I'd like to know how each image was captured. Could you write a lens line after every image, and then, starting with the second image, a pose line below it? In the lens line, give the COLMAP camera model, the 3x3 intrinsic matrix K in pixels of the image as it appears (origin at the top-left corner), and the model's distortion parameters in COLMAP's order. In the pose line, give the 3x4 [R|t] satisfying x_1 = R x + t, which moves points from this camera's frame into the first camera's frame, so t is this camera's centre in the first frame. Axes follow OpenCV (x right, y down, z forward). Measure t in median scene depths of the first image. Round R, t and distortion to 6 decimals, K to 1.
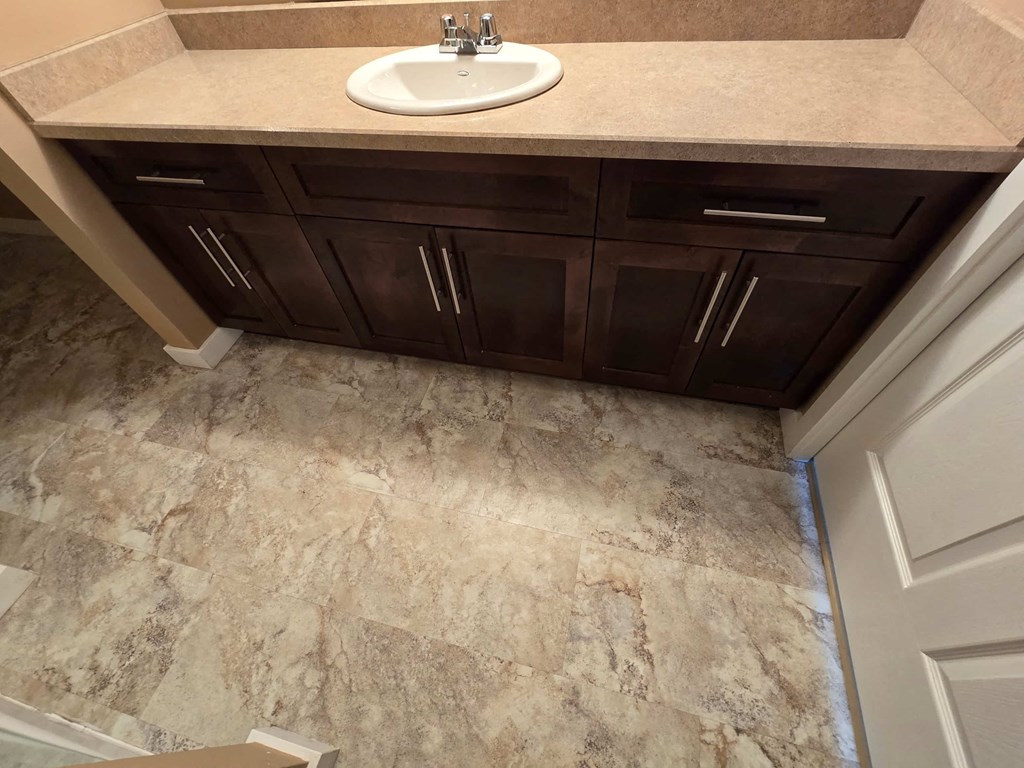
lens RADIAL K [[422.2, 0, 513.3], [0, 422.2, 385.1], [0, 0, 1]] dist [-0.002469, 0.000318]
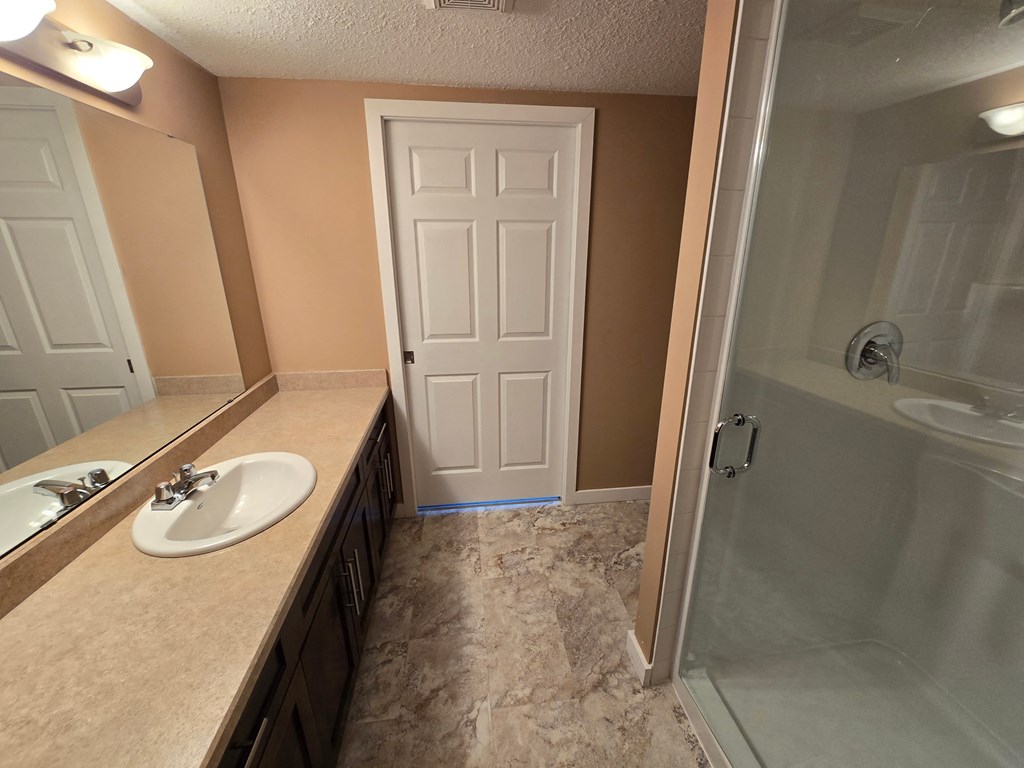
lens RADIAL K [[422.2, 0, 513.3], [0, 422.2, 385.1], [0, 0, 1]] dist [-0.002469, 0.000318]
pose [[-0.357408, -0.224079, 0.906669, -1.302978], [0.759291, 0.495554, 0.421786, -0.687719], [-0.543817, 0.839175, -0.006974, 0.240295]]
